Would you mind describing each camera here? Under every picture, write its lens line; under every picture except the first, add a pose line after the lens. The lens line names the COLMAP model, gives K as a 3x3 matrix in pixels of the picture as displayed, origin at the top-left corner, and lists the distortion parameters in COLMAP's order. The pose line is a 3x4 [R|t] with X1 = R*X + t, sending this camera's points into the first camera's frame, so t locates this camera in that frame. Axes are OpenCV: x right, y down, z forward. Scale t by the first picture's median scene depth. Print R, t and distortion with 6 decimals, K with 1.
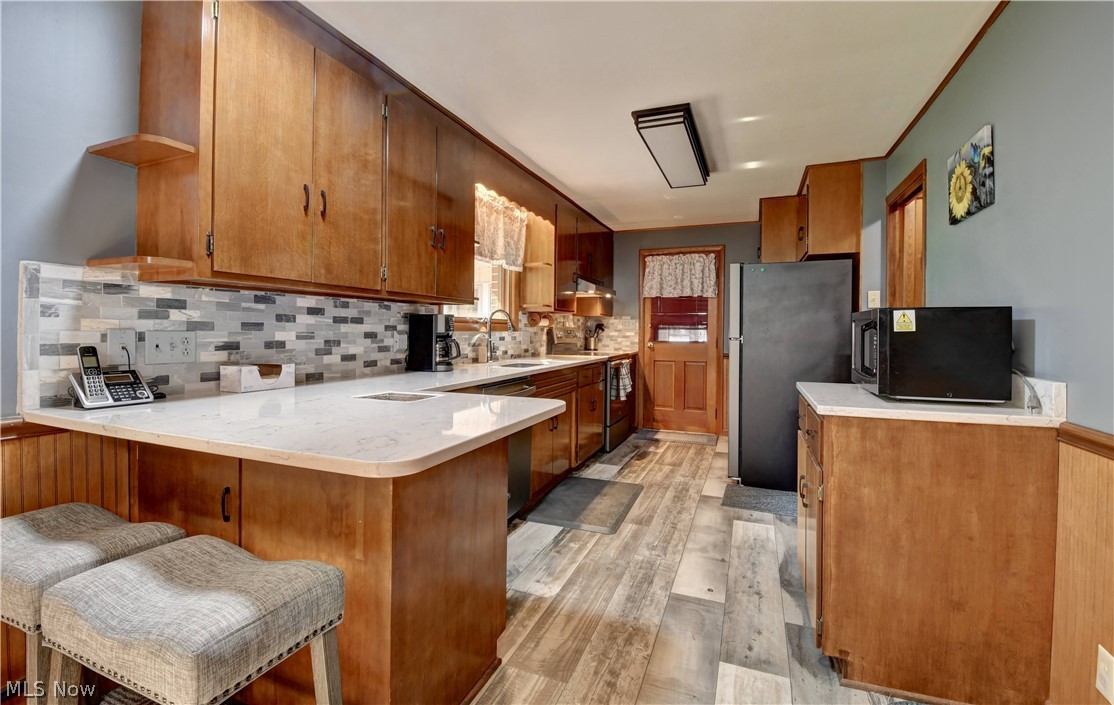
lens RADIAL K [[487.0, 0, 558.0], [0, 487.0, 331.6], [0, 0, 1]] dist [0.005610, -0.011909]
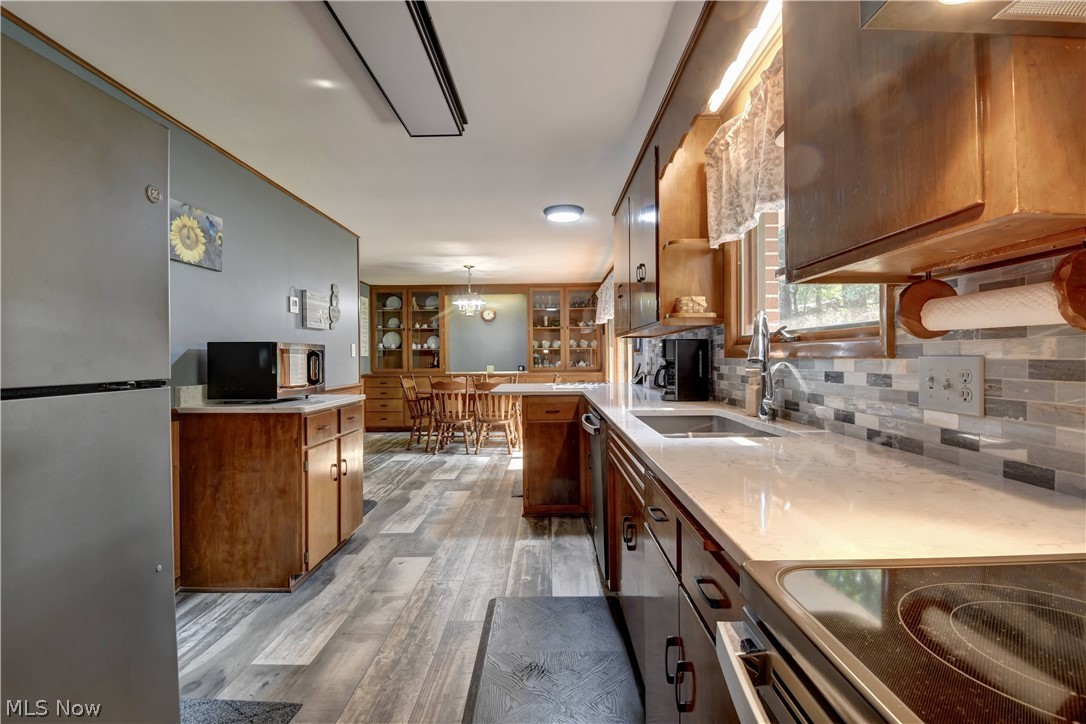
lens RADIAL K [[476.1, 0, 547.4], [0, 476.1, 360.3], [0, 0, 1]] dist [-0.015267, -0.004859]
pose [[-0.930138, 0.000427, -0.367211, 0.384062], [-0.001943, 0.999980, 0.006084, -0.000474], [0.367206, 0.006372, -0.930118, 2.130371]]
